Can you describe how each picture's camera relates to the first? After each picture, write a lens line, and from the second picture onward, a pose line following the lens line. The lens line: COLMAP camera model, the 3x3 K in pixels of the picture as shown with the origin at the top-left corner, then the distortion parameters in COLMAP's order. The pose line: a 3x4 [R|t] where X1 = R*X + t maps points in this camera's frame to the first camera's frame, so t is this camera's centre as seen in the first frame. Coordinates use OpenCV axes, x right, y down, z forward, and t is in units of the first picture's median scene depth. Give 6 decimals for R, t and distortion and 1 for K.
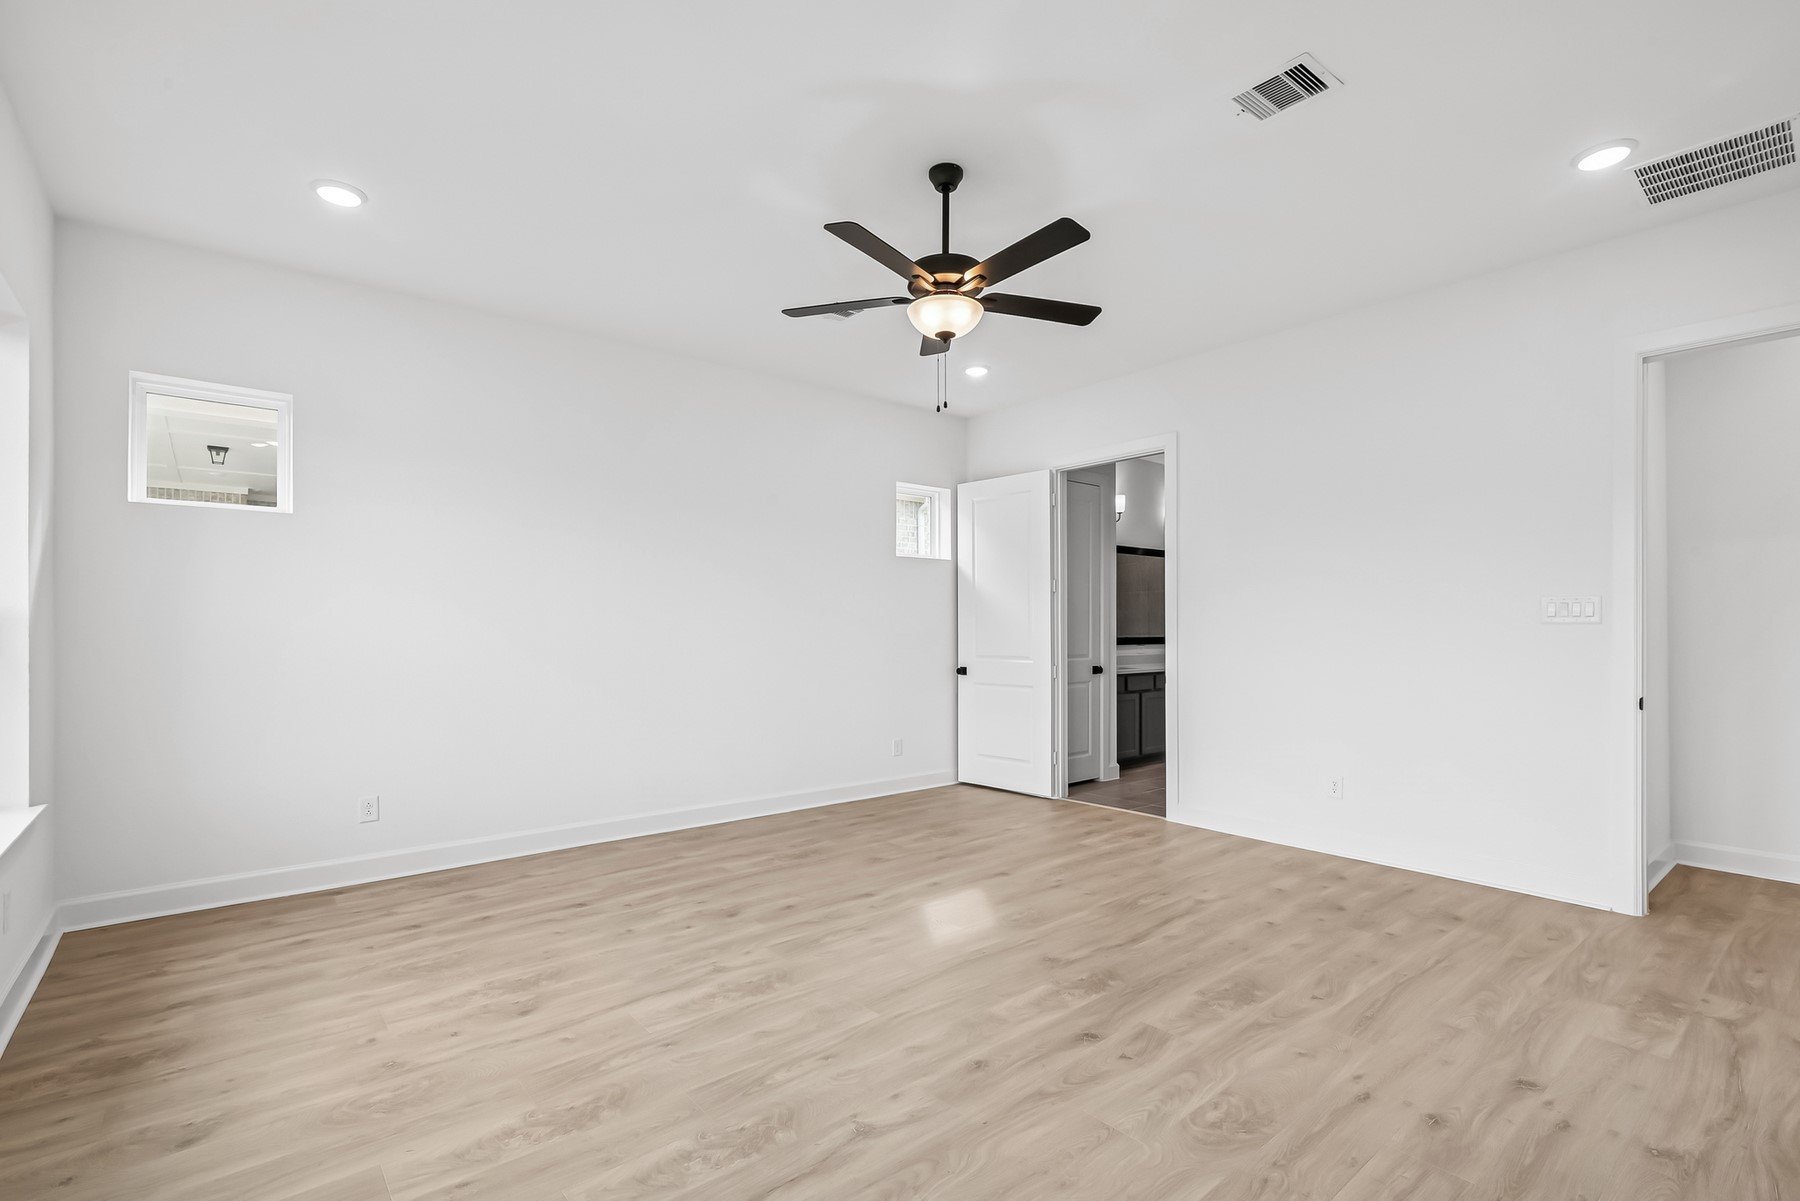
lens RADIAL K [[829.9, 0, 905.4], [0, 829.9, 609.6], [0, 0, 1]] dist [-0.001670, -0.002155]
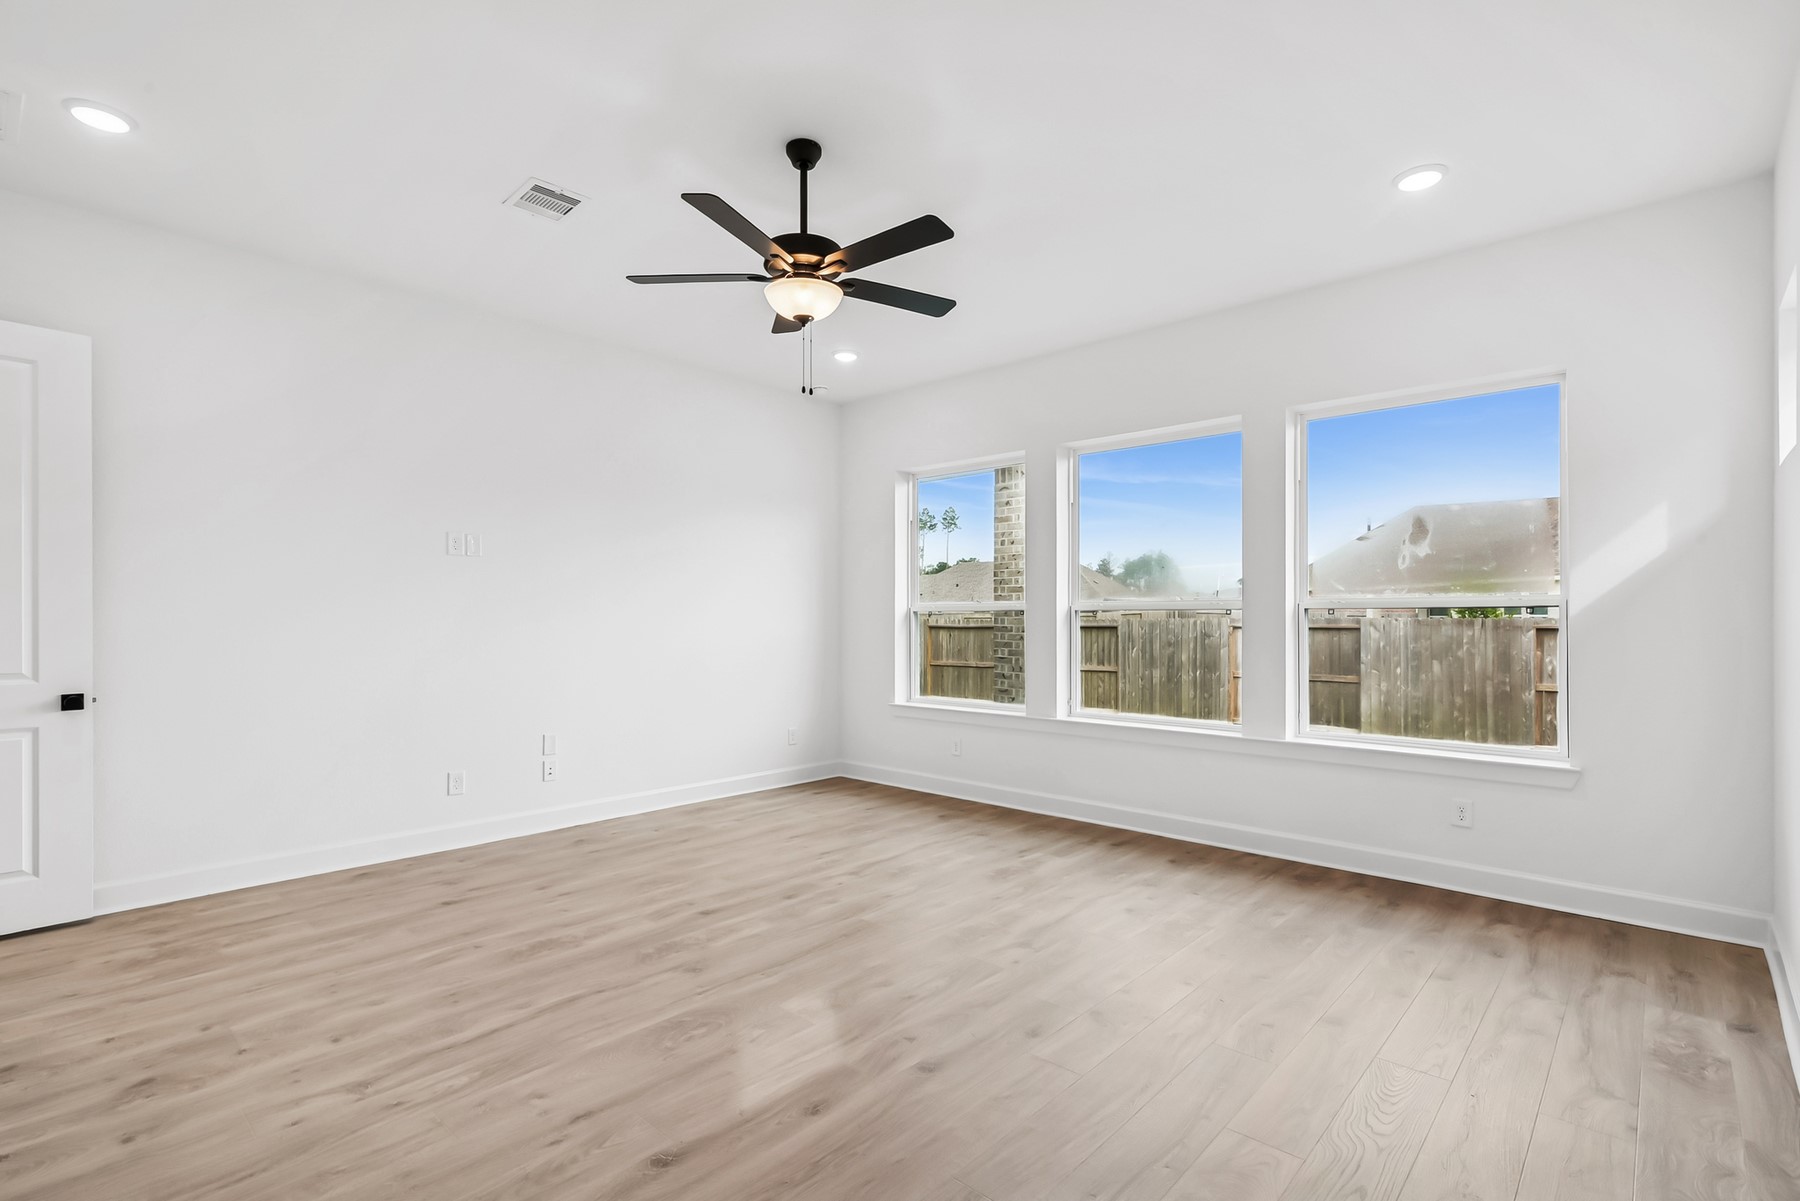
lens RADIAL K [[829.9, 0, 850.7], [0, 829.9, 612.3], [0, 0, 1]] dist [-0.001670, -0.002155]
pose [[-0.997559, 0.000387, -0.069831, 0.067202], [0.002212, 0.999658, -0.026058, 0.044029], [0.069797, -0.026149, -0.997218, 2.094750]]
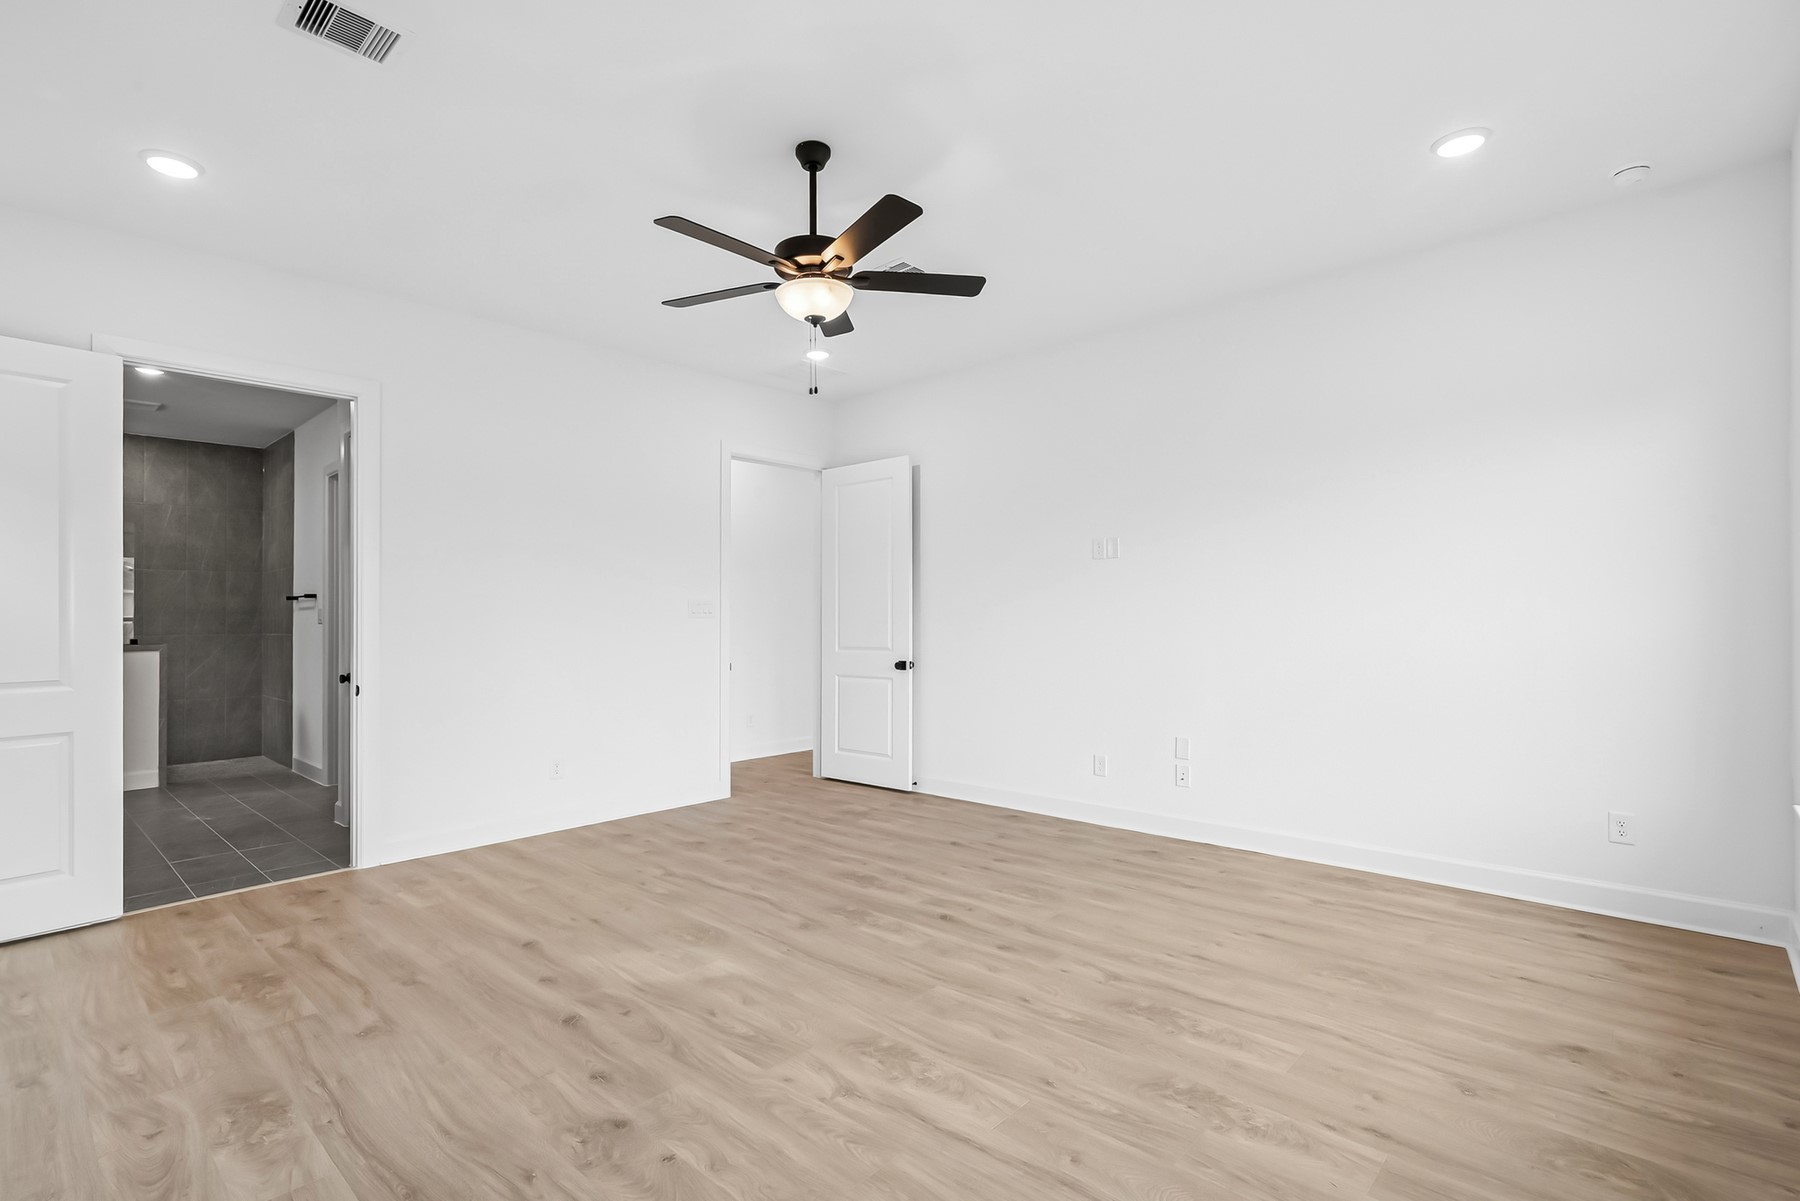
lens RADIAL K [[829.9, 0, 912.9], [0, 829.9, 603.3], [0, 0, 1]] dist [-0.001670, -0.002155]
pose [[-0.123006, 0.017917, 0.992244, -0.984723], [-0.009288, 0.999772, -0.019204, 0.022813], [-0.992362, -0.011579, -0.122811, 1.065841]]
